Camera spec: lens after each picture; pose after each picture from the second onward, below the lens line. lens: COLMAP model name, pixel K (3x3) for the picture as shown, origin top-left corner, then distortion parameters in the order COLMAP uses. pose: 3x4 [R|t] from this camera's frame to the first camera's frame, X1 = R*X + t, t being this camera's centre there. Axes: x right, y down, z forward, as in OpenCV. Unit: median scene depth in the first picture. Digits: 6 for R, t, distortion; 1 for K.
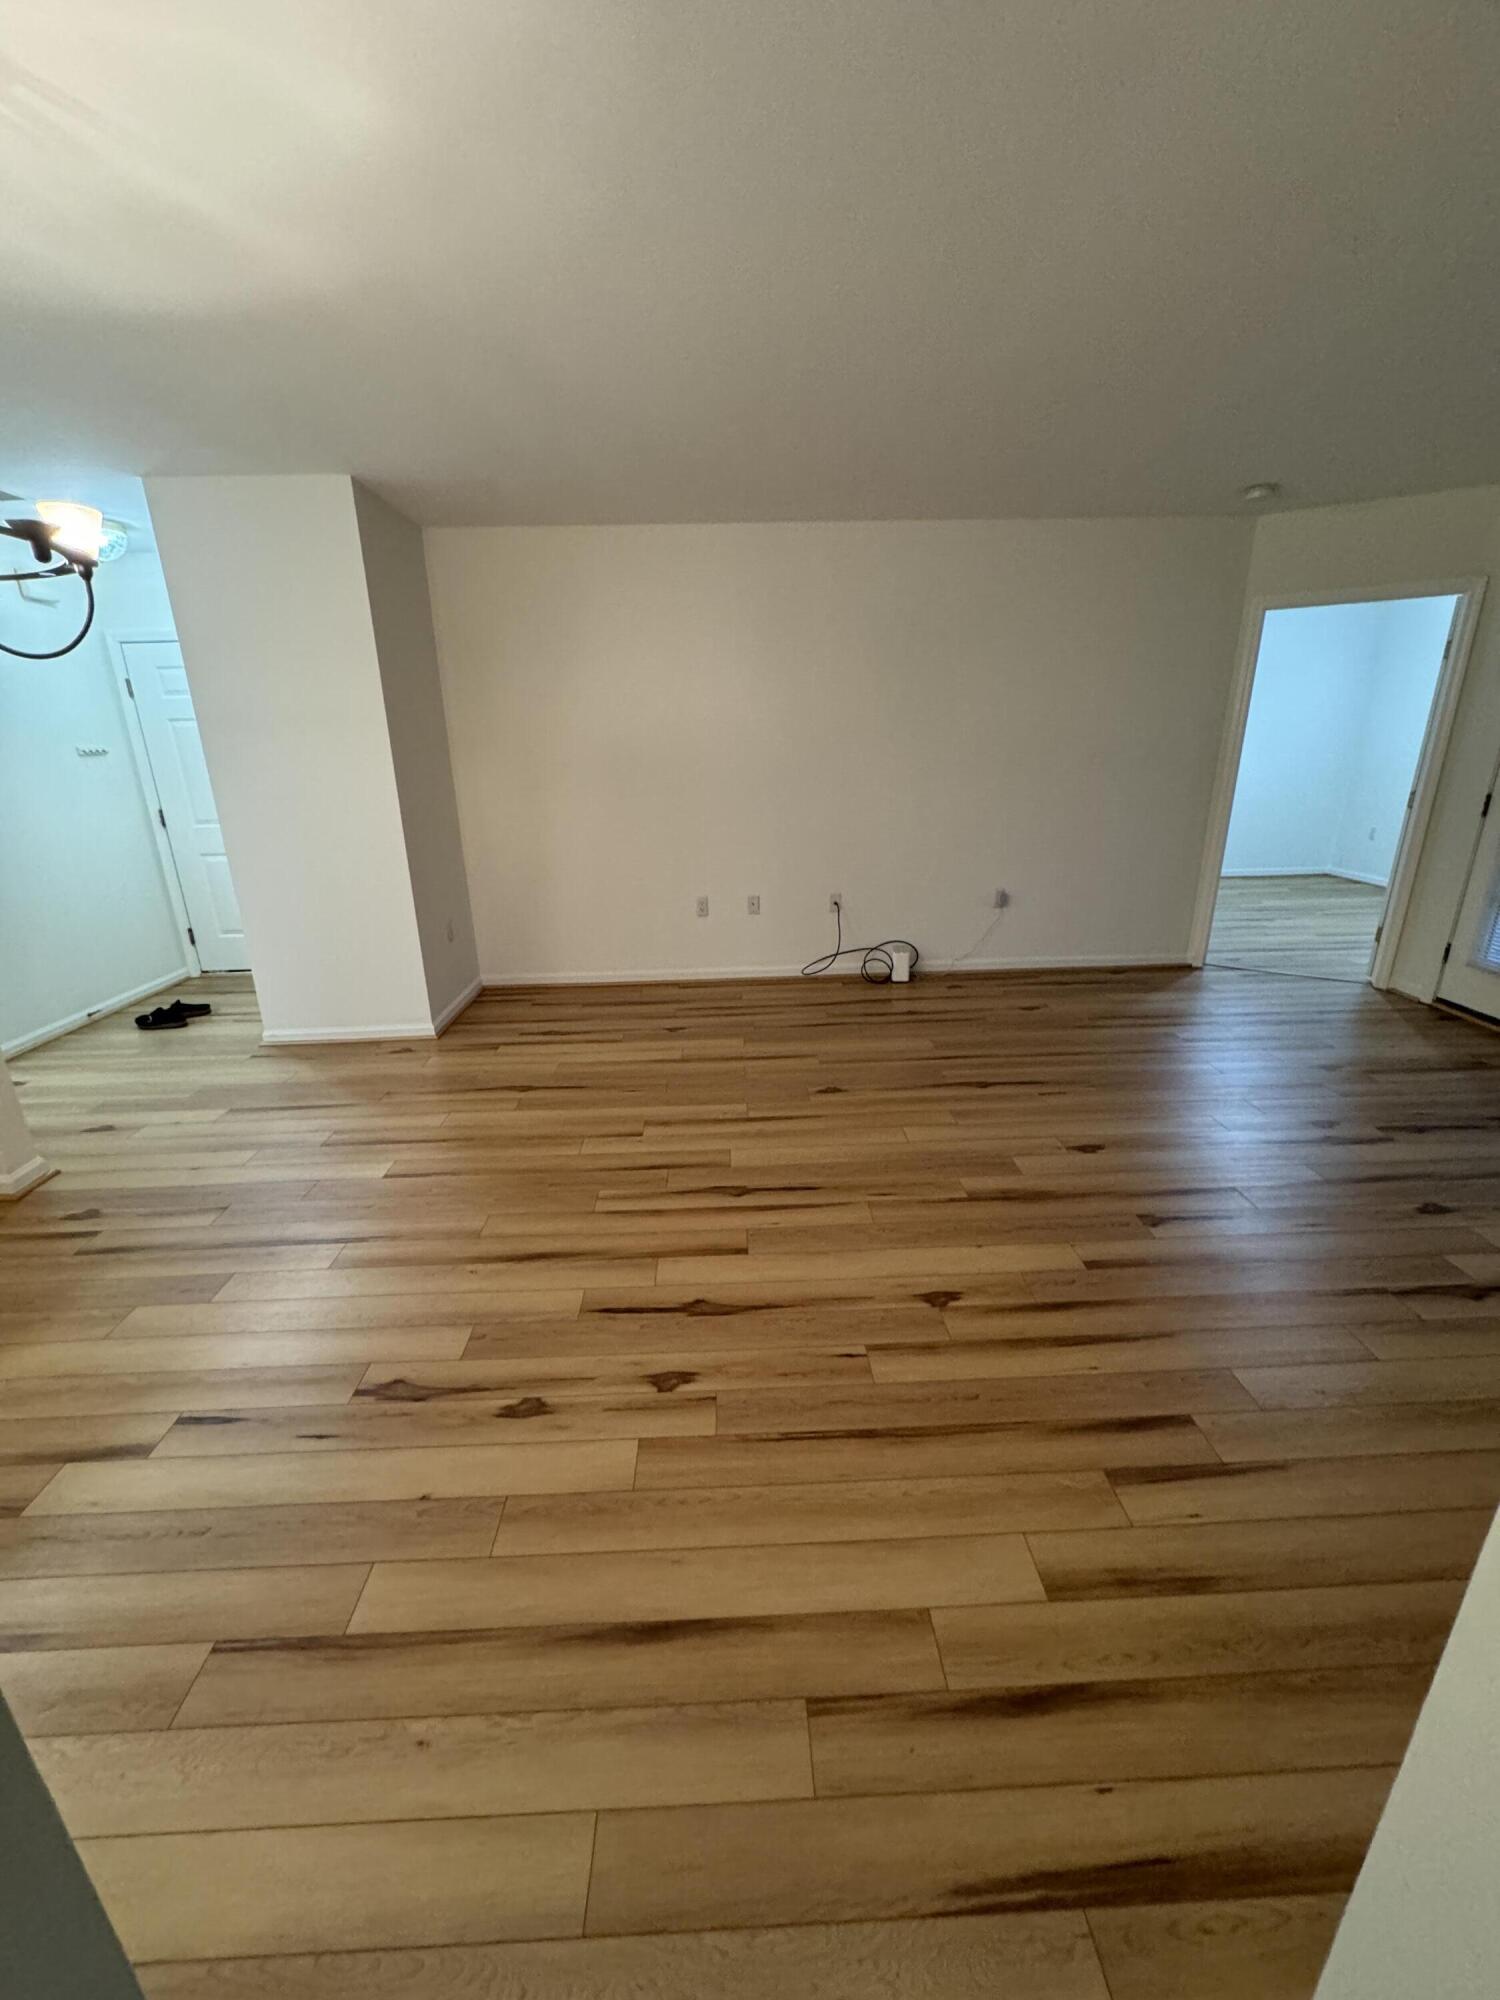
lens RADIAL K [[796.5, 0, 751.0], [0, 796.5, 1002.6], [0, 0, 1]] dist [-0.002204, 0.000193]
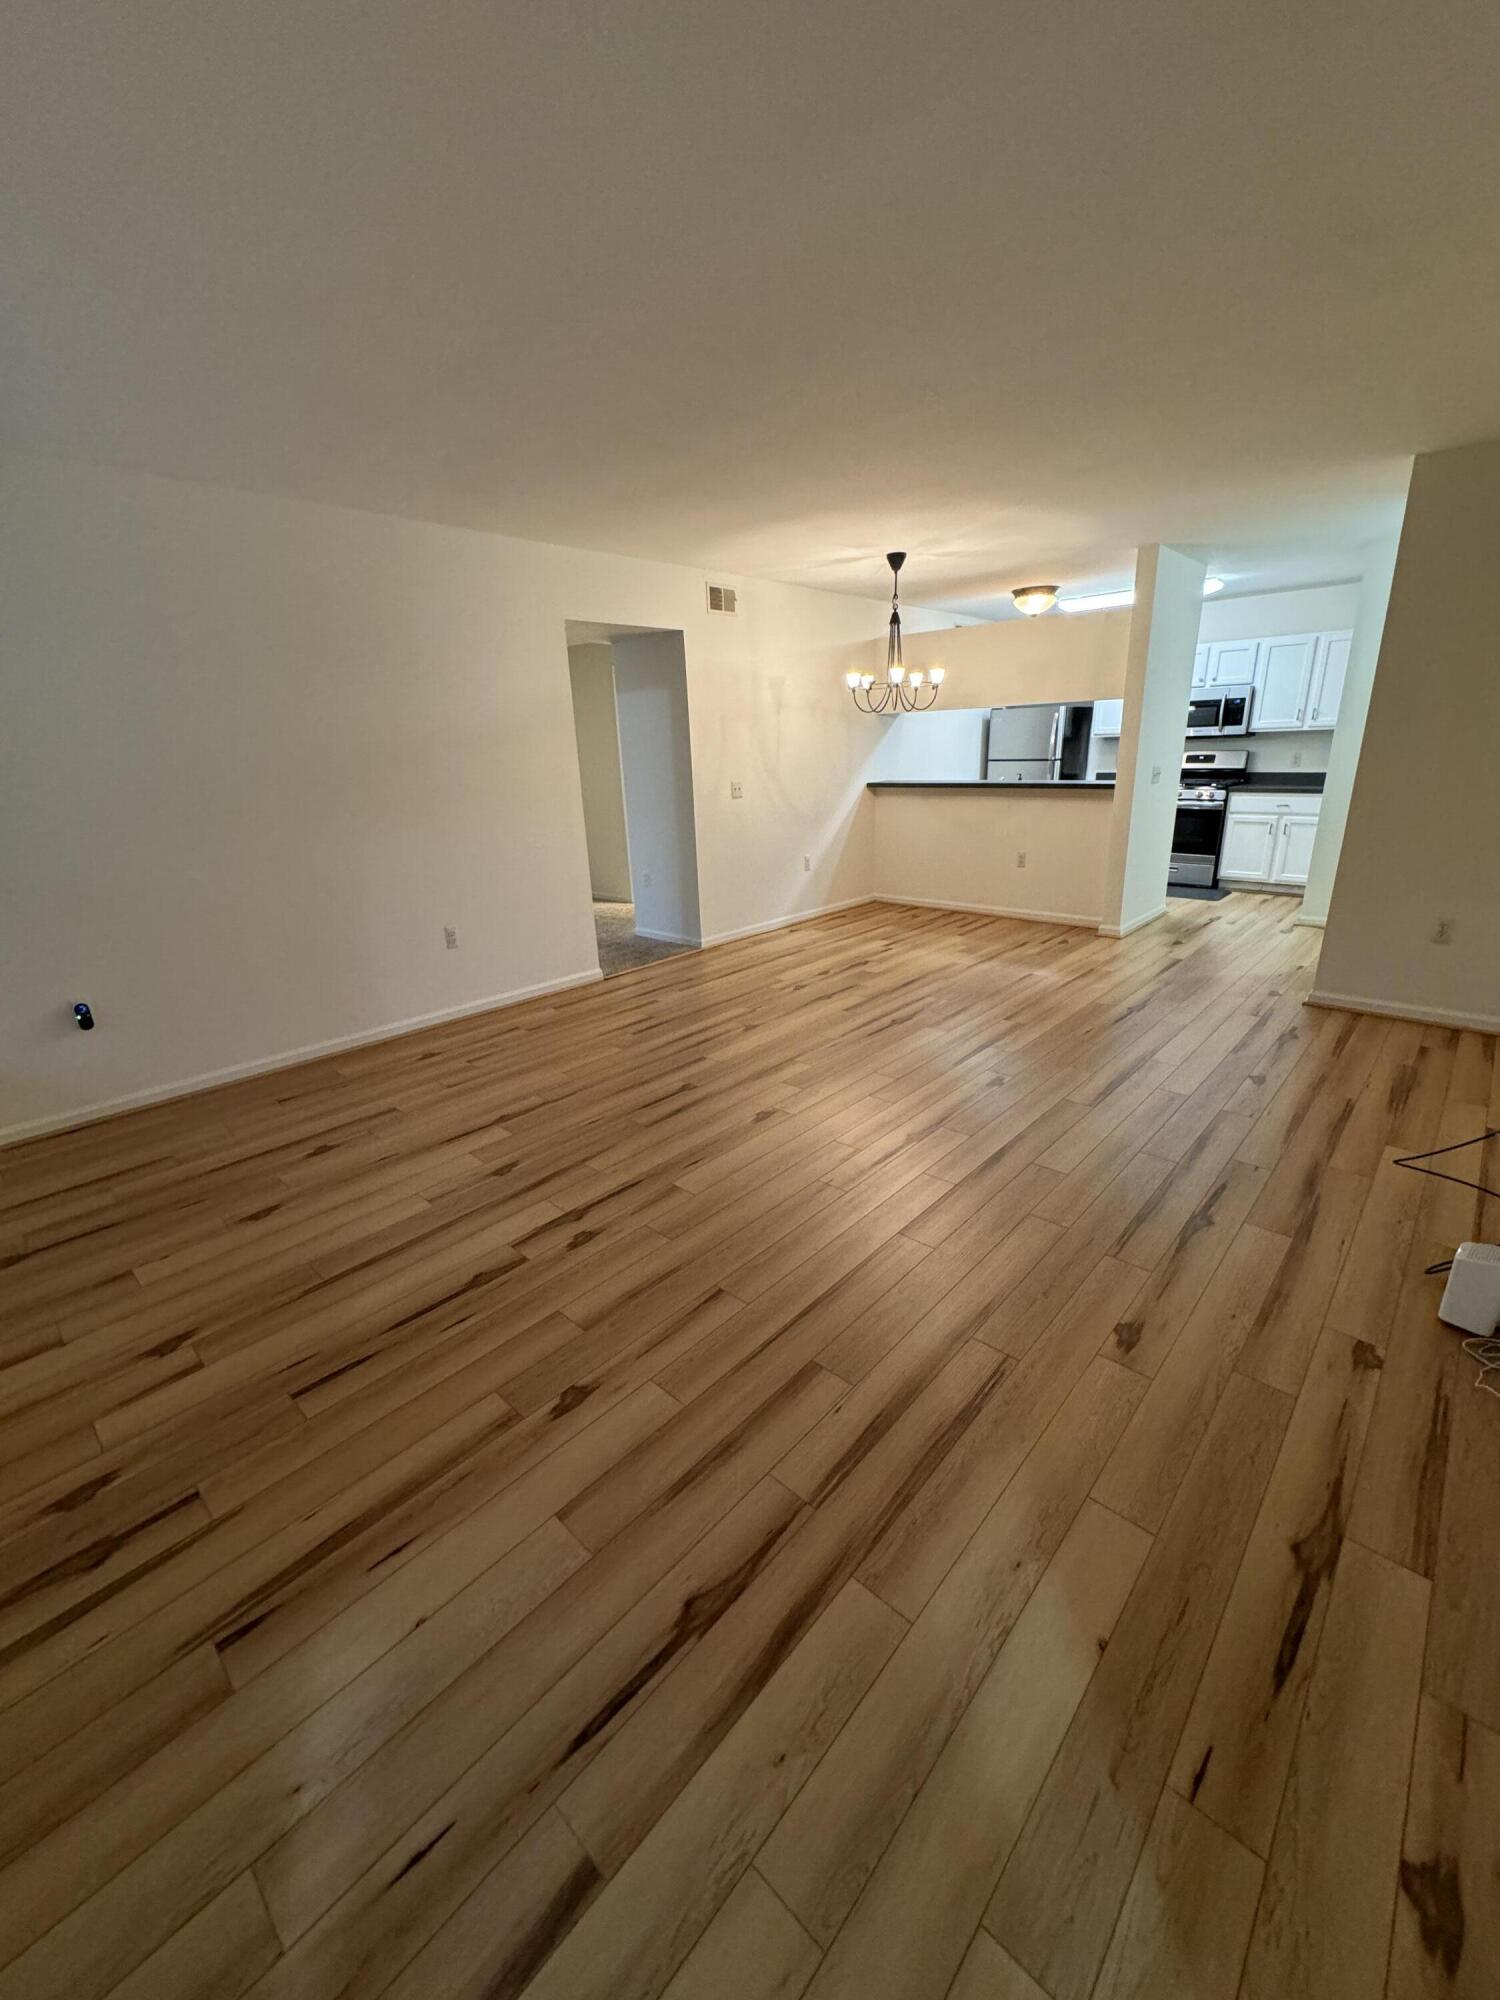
lens RADIAL K [[796.5, 0, 751.0], [0, 796.5, 1002.6], [0, 0, 1]] dist [-0.002204, 0.000193]
pose [[-0.706045, 0.261401, -0.658156, 0.992228], [-0.176603, 0.835024, 0.521101, -0.460754], [0.685793, 0.484153, -0.543401, 1.339766]]
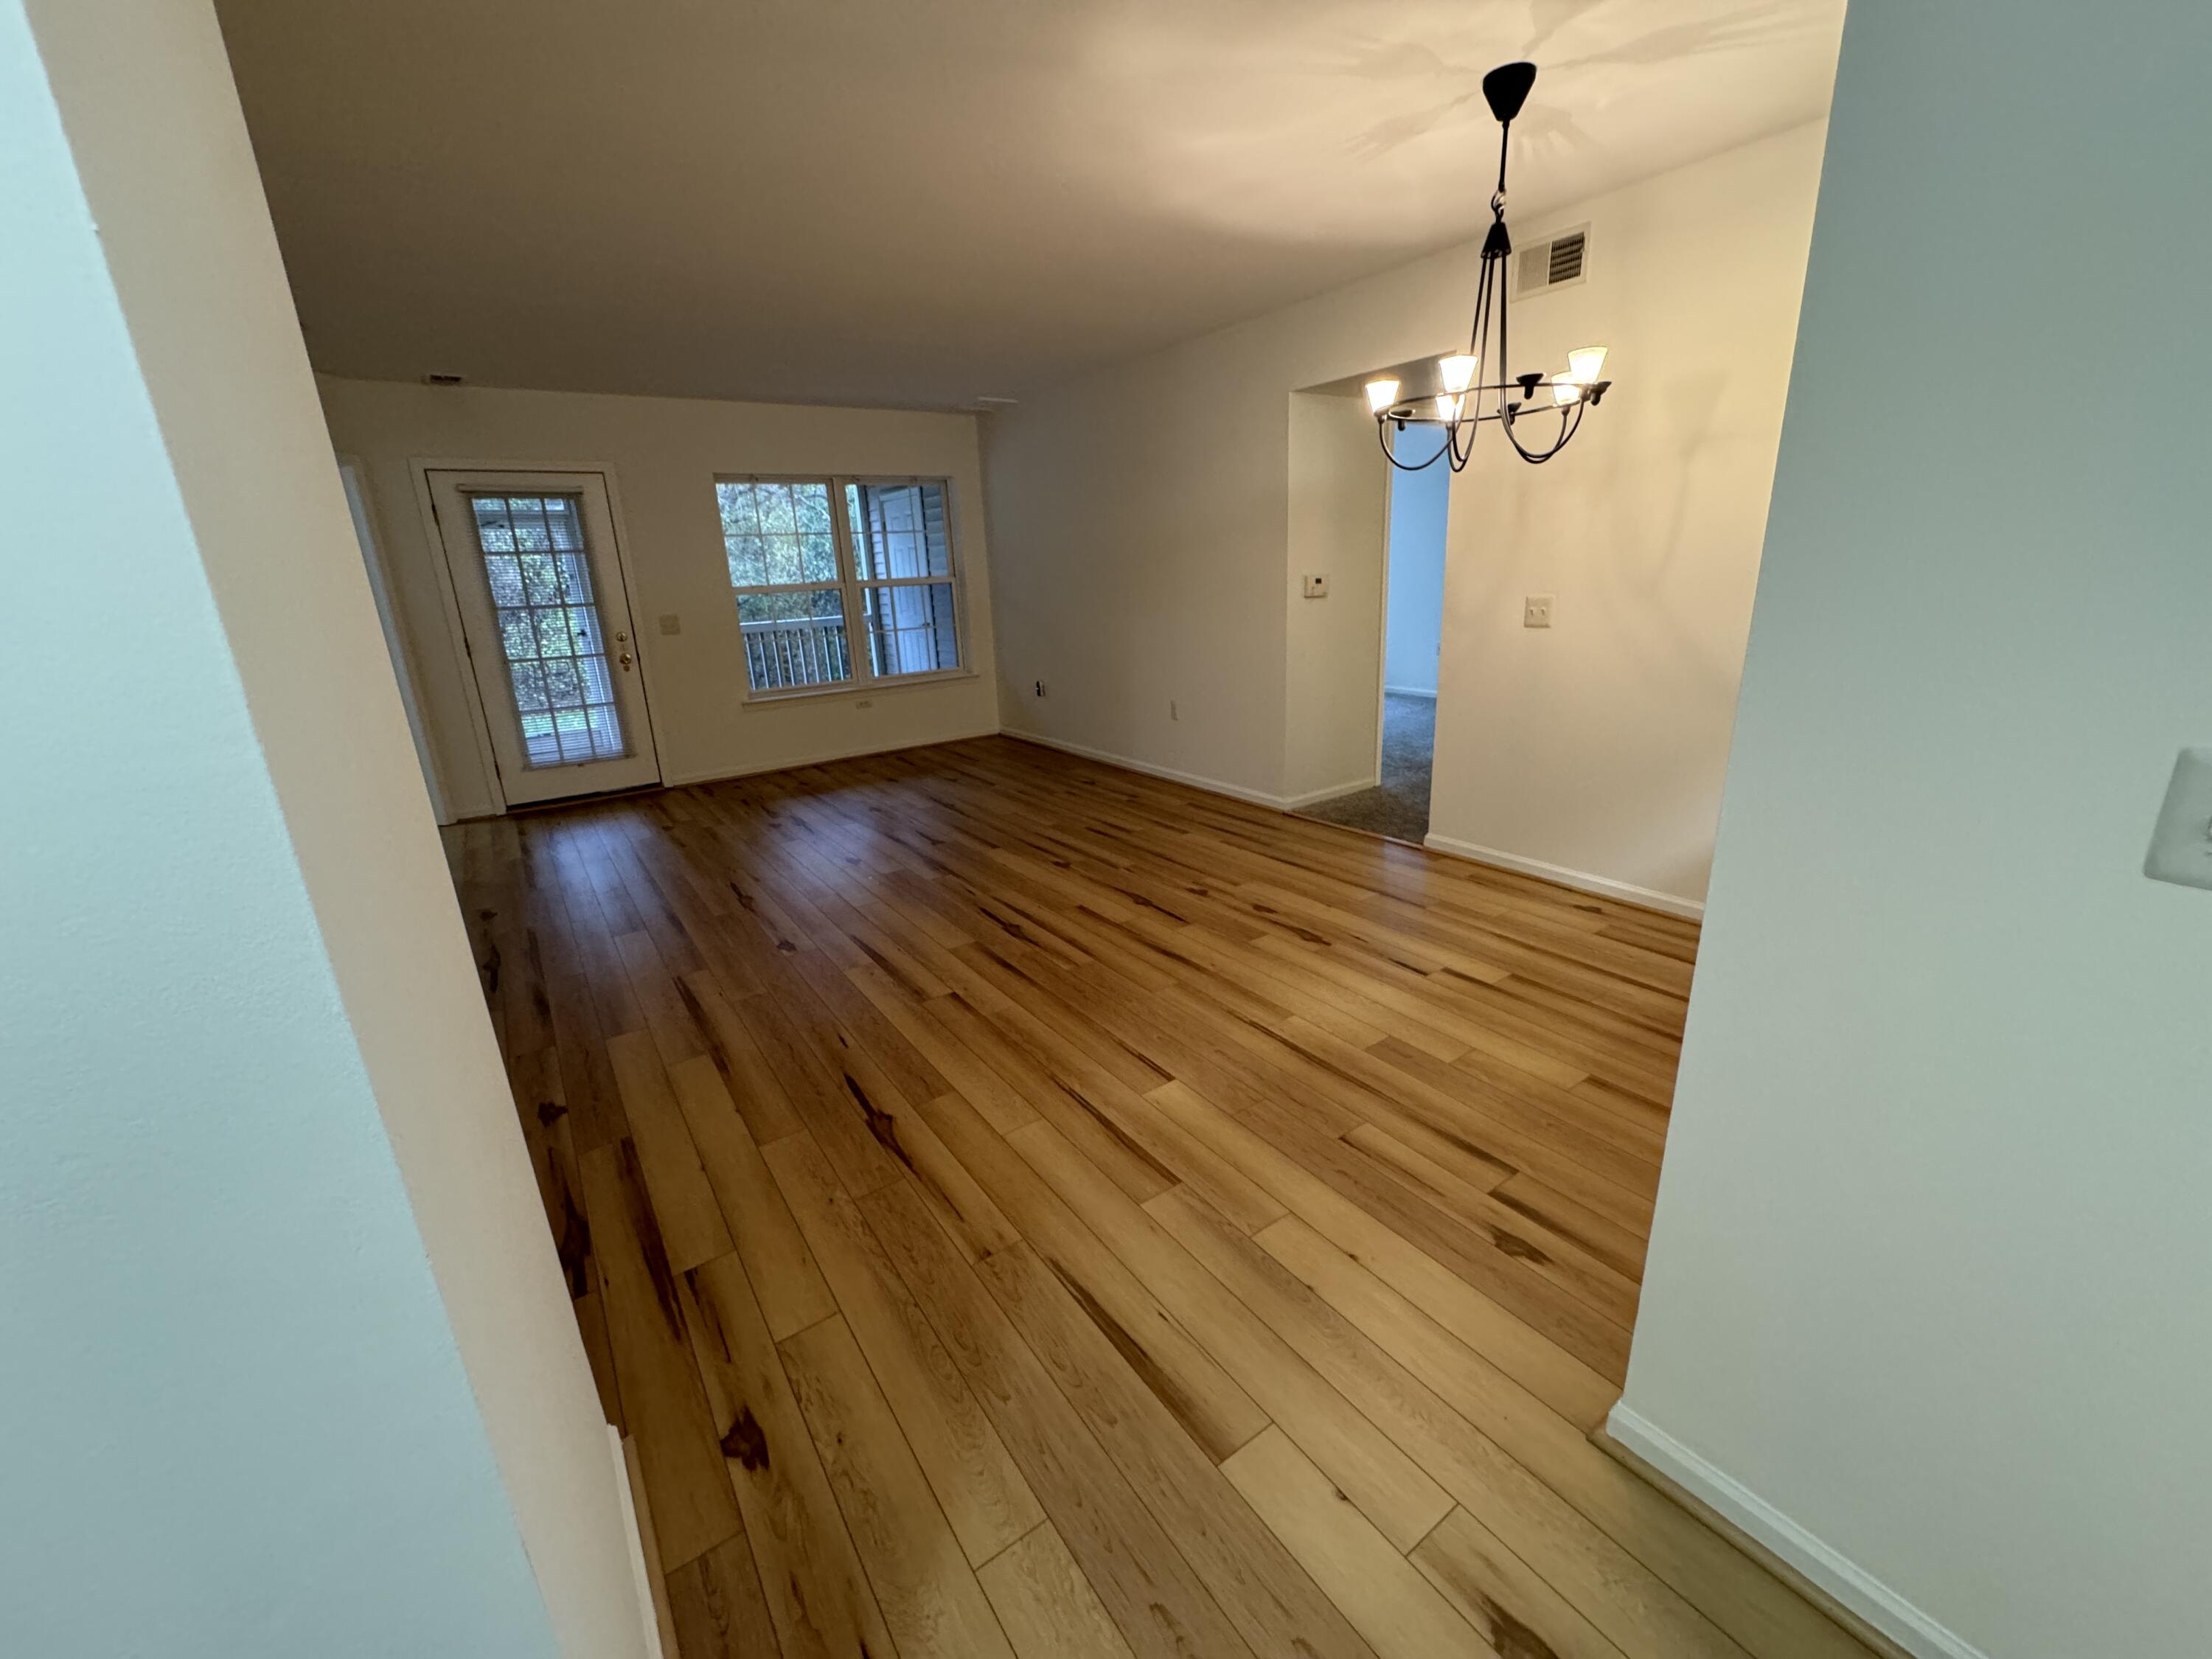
lens RADIAL K [[880.9, 0, 1111.7], [0, 880.9, 829.6], [0, 0, 1]] dist [-0.002204, 0.000193]
pose [[-0.540680, -0.202133, 0.816583, -0.929898], [0.317565, 0.849836, 0.420632, -0.319598], [-0.778985, 0.486746, -0.395299, 1.087940]]
